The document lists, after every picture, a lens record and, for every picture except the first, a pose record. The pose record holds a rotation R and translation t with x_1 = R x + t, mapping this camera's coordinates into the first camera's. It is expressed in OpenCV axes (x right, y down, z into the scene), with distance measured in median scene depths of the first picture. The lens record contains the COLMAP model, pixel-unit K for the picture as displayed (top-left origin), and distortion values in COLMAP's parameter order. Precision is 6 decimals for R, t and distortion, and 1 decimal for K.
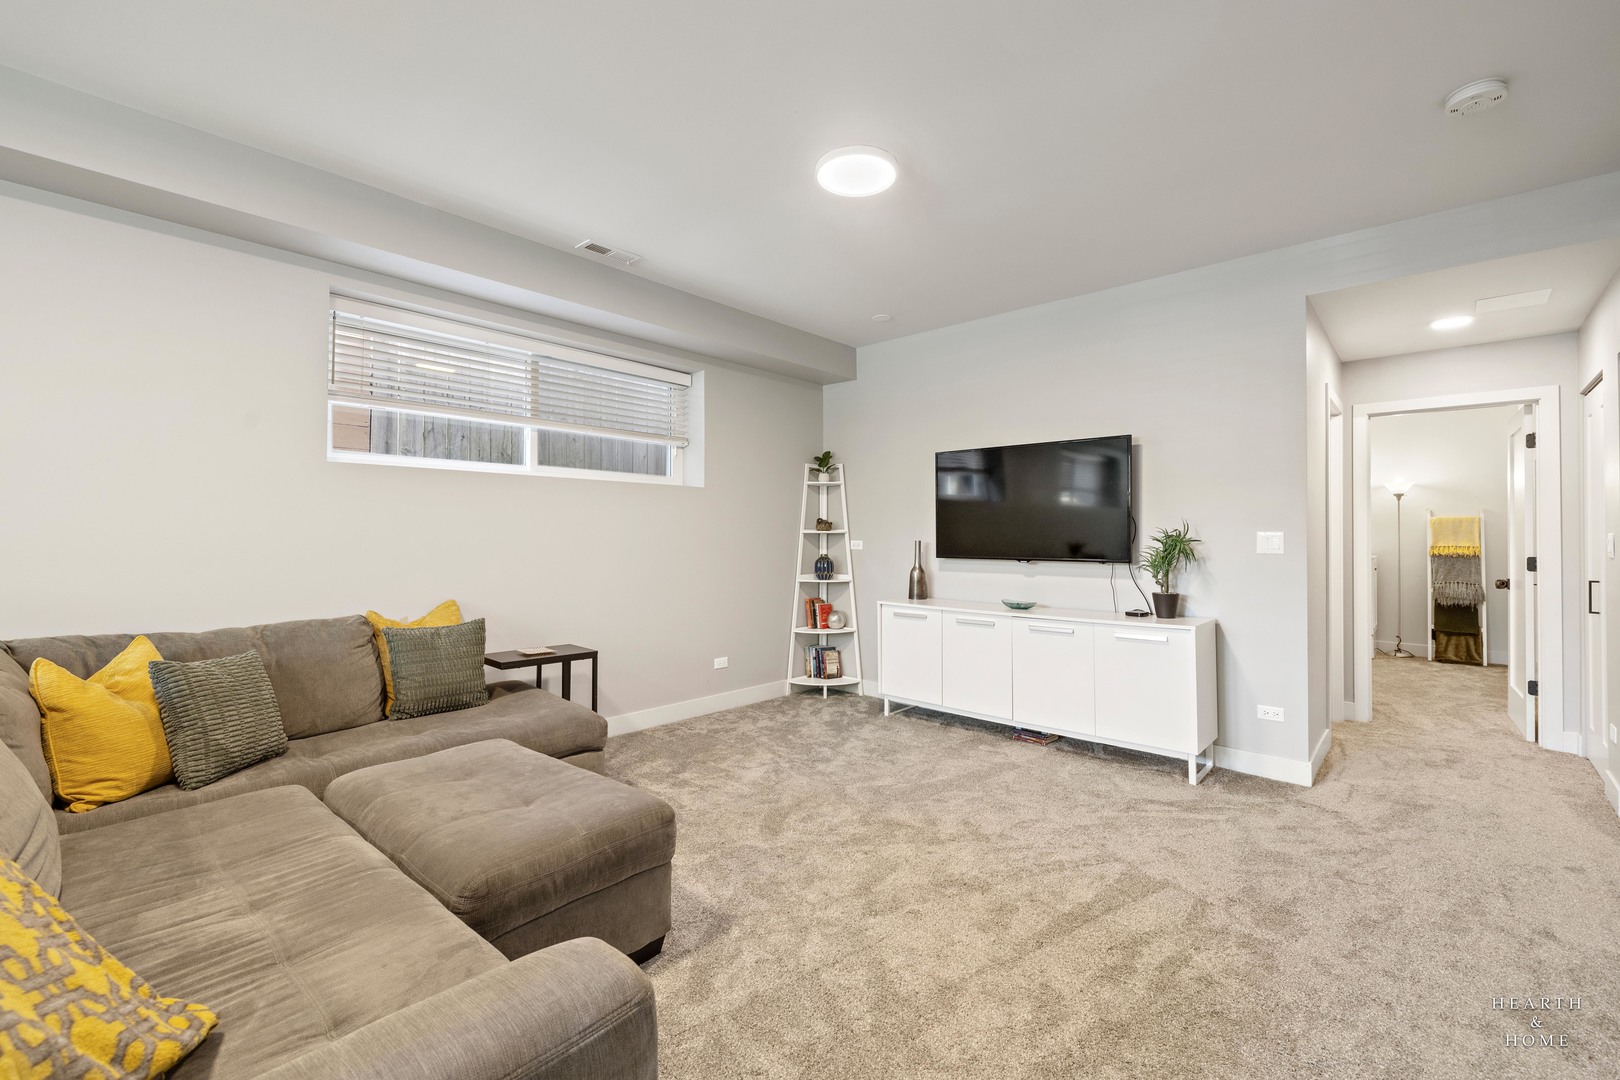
lens RADIAL K [[703.4, 0, 812.9], [0, 703.4, 537.8], [0, 0, 1]] dist [-0.002709, -0.000219]
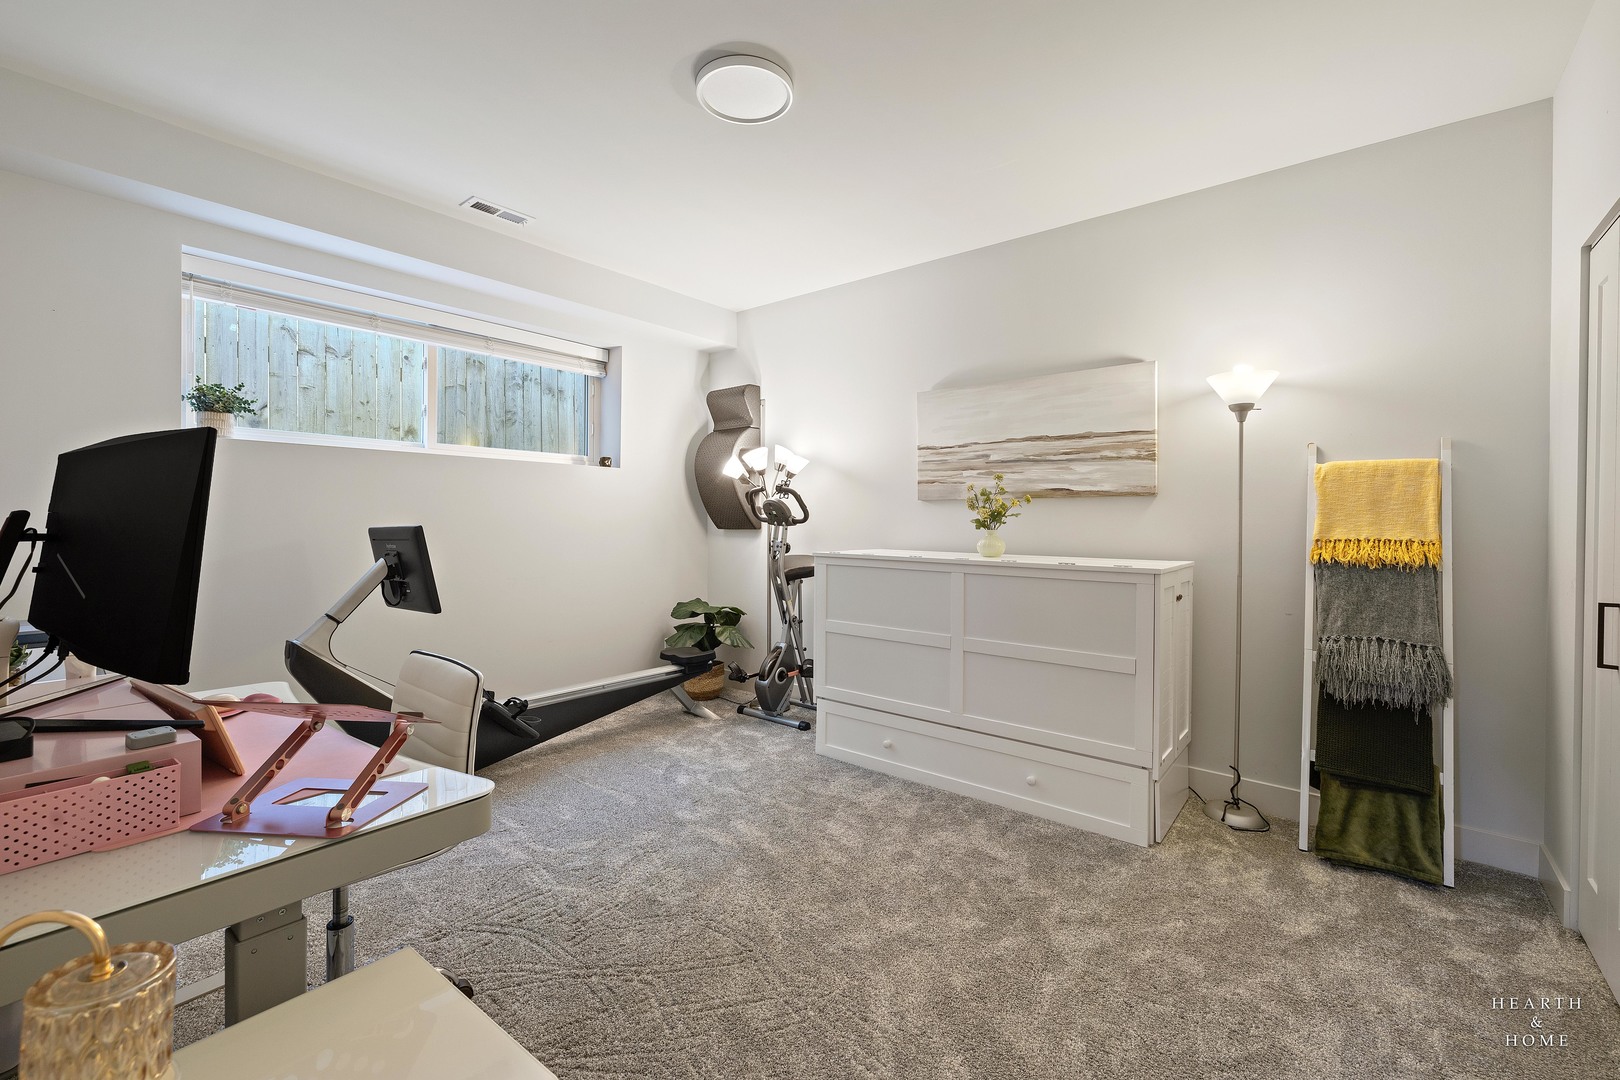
lens RADIAL K [[703.4, 0, 806.9], [0, 703.4, 510.4], [0, 0, 1]] dist [-0.002709, -0.000219]
pose [[0.999226, 0.009316, 0.038209, 0.598269], [-0.009579, 0.999932, 0.006720, -0.003573], [-0.038144, -0.007081, 0.999247, 0.637638]]
